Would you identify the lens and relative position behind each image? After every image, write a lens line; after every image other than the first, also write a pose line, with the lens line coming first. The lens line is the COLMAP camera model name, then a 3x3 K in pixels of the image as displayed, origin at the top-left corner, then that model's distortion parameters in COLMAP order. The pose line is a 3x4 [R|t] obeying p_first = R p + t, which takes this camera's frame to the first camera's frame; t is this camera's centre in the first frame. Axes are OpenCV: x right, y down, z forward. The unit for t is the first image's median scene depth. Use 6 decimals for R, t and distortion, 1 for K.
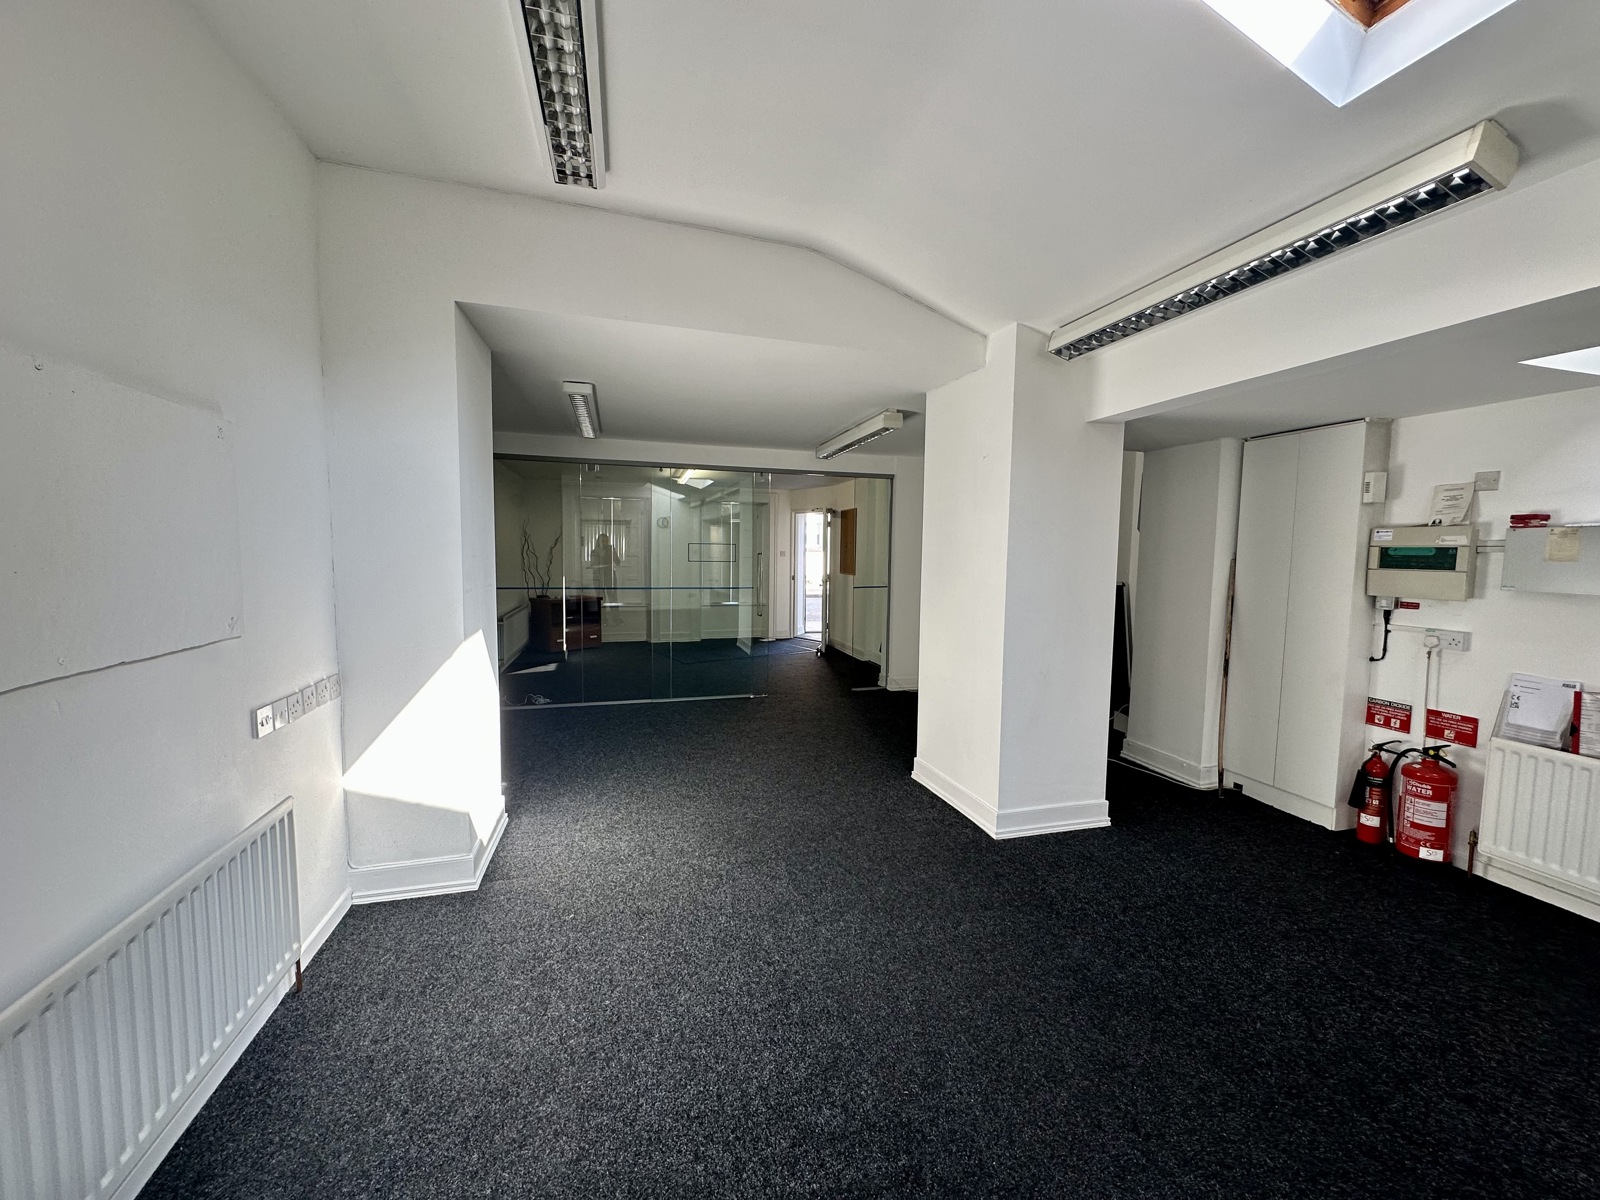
lens RADIAL K [[637.7, 0, 802.0], [0, 637.7, 602.2], [0, 0, 1]] dist [0.000122, -0.000209]
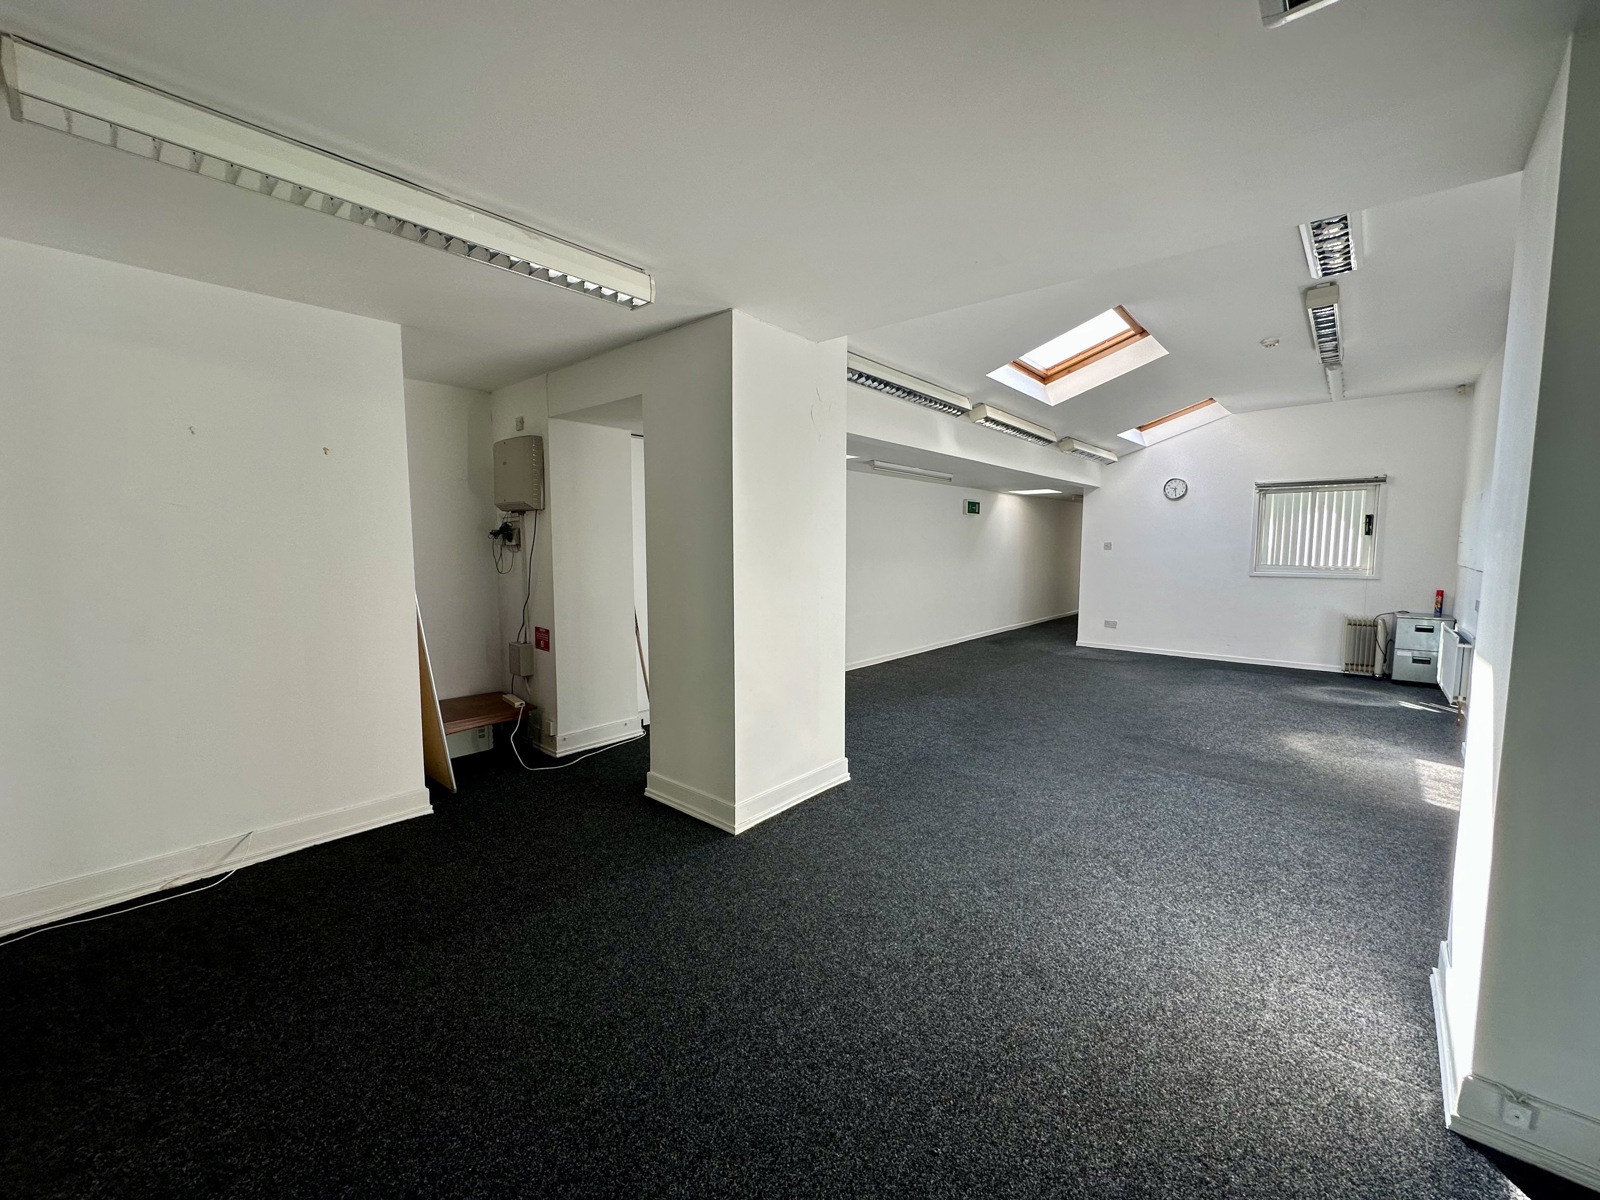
lens RADIAL K [[637.7, 0, 802.2], [0, 637.7, 594.6], [0, 0, 1]] dist [0.000122, -0.000209]
pose [[-0.544081, -0.081683, 0.835047, -0.637637], [0.057592, 0.989267, 0.134293, -0.129245], [-0.837054, 0.121158, -0.533537, 1.795895]]
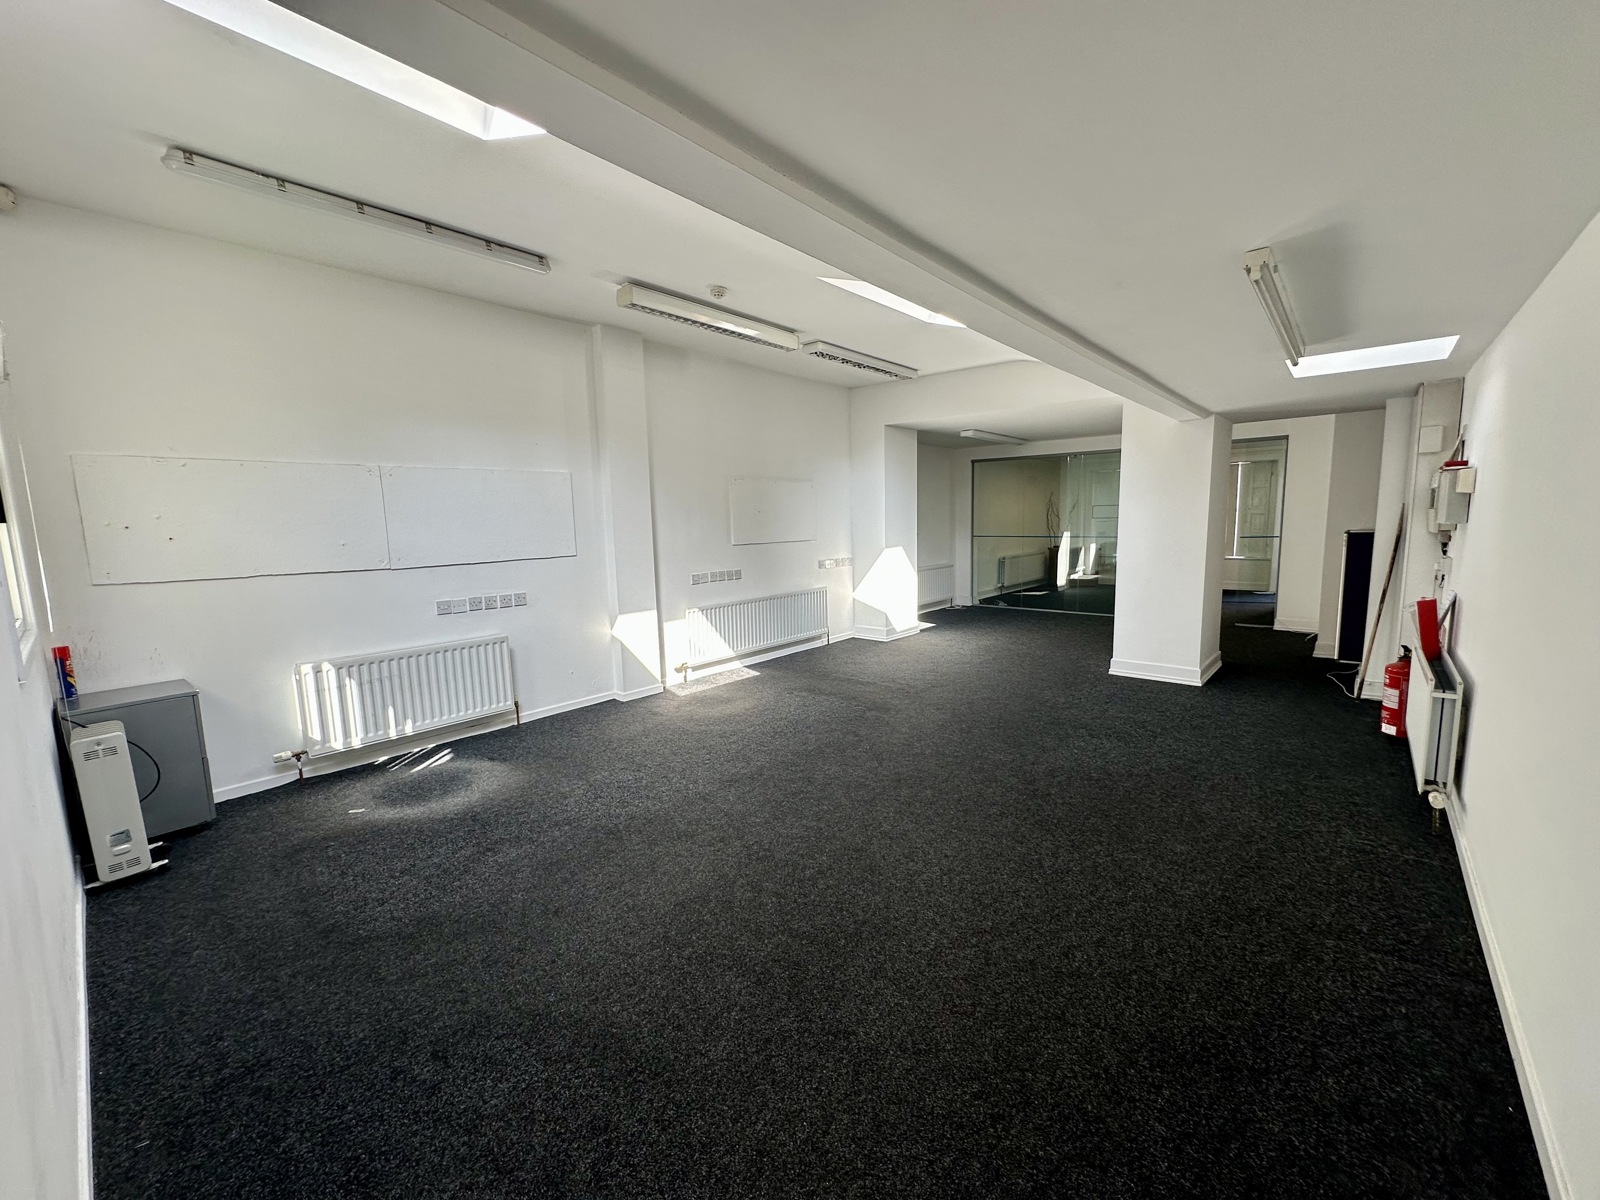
lens RADIAL K [[637.7, 0, 804.6], [0, 637.7, 601.1], [0, 0, 1]] dist [0.000122, -0.000209]
pose [[0.547156, 0.081830, -0.833021, 1.401014], [-0.037436, 0.996606, 0.073310, 0.085315], [0.836193, -0.008927, 0.548363, -0.706510]]
